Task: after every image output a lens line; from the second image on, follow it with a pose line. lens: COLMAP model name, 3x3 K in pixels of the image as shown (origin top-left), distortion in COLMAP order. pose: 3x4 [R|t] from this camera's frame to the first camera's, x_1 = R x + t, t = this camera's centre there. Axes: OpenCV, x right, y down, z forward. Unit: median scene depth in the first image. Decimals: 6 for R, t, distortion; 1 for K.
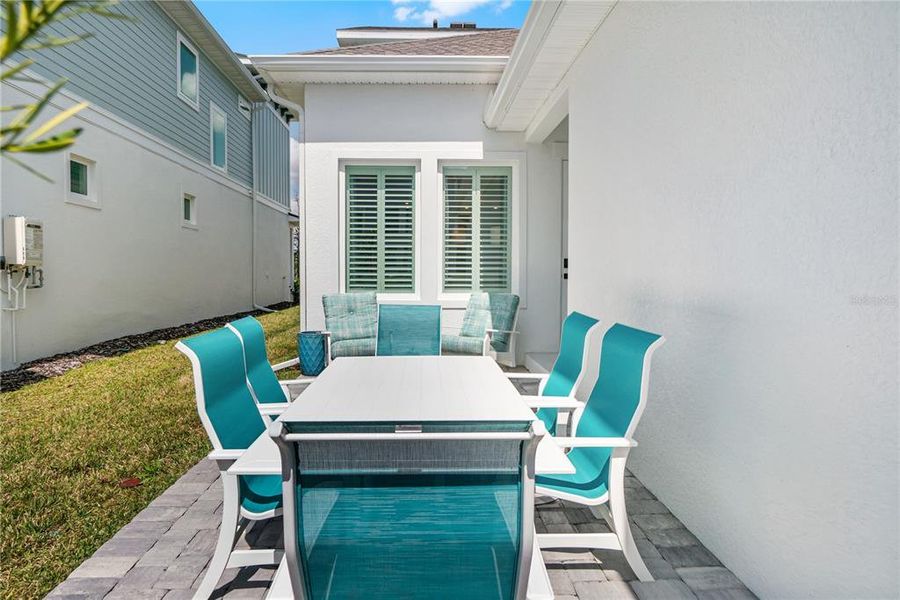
lens RADIAL K [[508.1, 0, 448.7], [0, 508.1, 293.9], [0, 0, 1]] dist [0.024379, -0.000158]
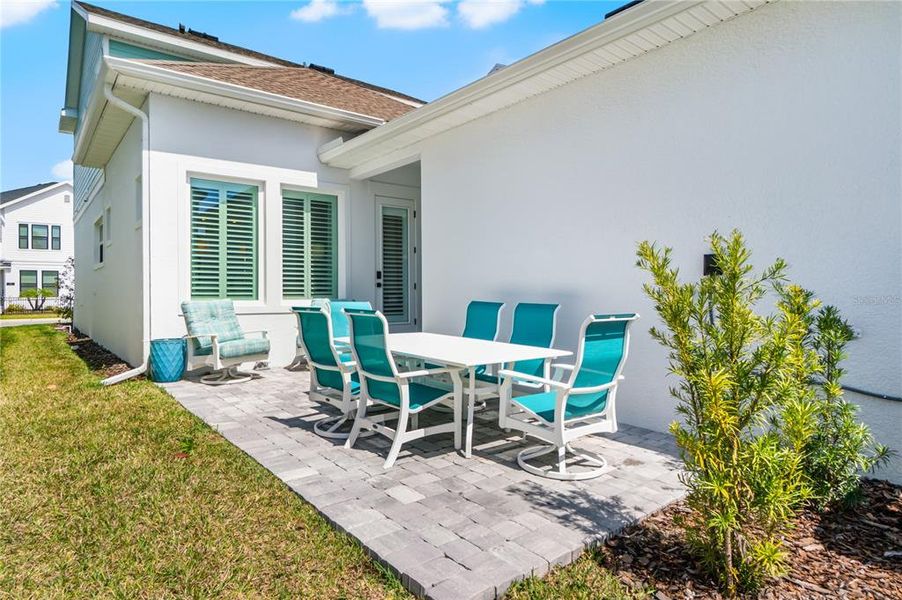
lens RADIAL K [[509.3, 0, 447.8], [0, 509.3, 290.9], [0, 0, 1]] dist [0.024379, -0.000158]
pose [[0.811571, -0.001387, 0.584252, -0.383327], [0.023072, 0.999293, -0.029676, 0.021516], [-0.583798, 0.037564, 0.811029, -0.145337]]
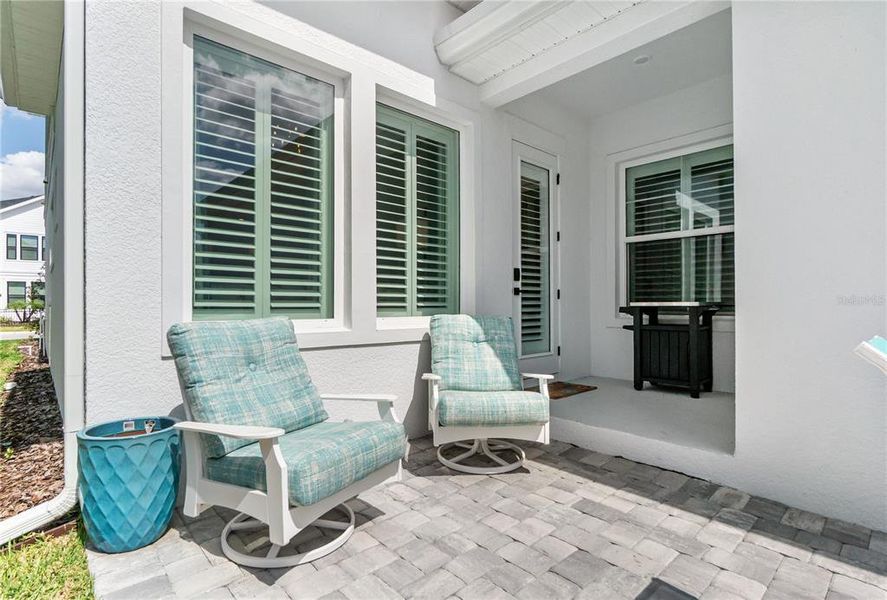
lens RADIAL K [[452.1, 0, 447.2], [0, 452.1, 302.3], [0, 0, 1]] dist [0.000103, 0.000337]
pose [[0.773913, 0.004547, 0.633276, -0.277248], [0.021228, 0.999226, -0.033116, 0.000199], [-0.632936, 0.039072, 0.773217, 0.555623]]
